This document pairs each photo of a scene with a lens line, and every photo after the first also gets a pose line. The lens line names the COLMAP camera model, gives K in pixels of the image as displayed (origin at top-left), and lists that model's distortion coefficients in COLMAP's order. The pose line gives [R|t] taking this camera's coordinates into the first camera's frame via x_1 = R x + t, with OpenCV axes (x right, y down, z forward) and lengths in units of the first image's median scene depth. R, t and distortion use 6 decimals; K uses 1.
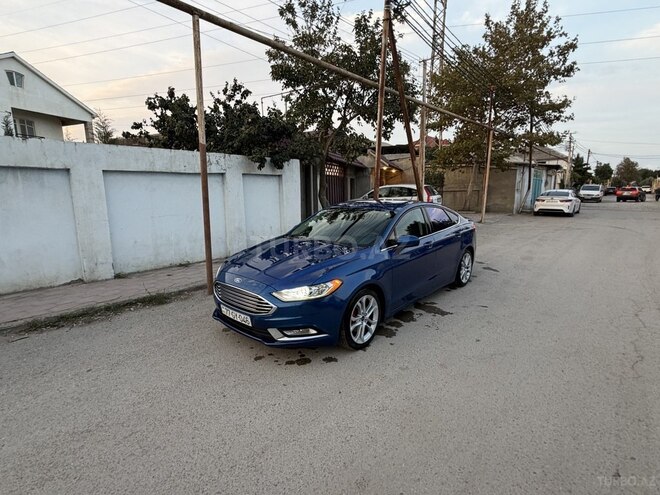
lens RADIAL K [[332.0, 0, 316.0], [0, 332.0, 245.6], [0, 0, 1]] dist [-0.001745, 0.000484]
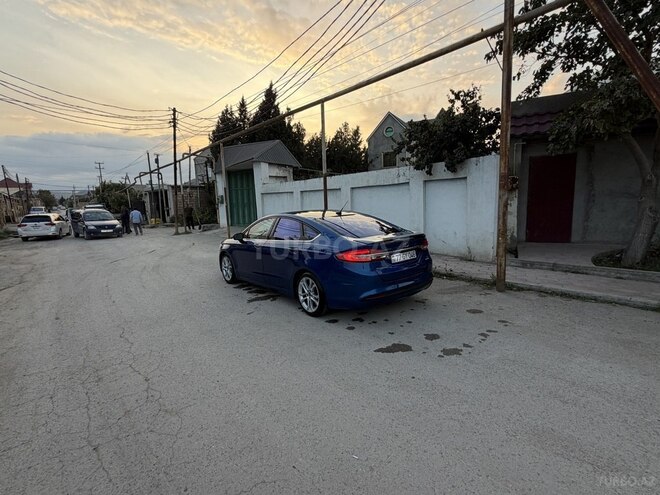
lens RADIAL K [[332.0, 0, 331.8], [0, 332.0, 244.9], [0, 0, 1]] dist [-0.001745, 0.000484]
pose [[-0.128410, 0.144131, -0.981192, 1.459008], [-0.123316, 0.979383, 0.160004, -0.227862], [0.984024, 0.141543, -0.107989, 1.320890]]
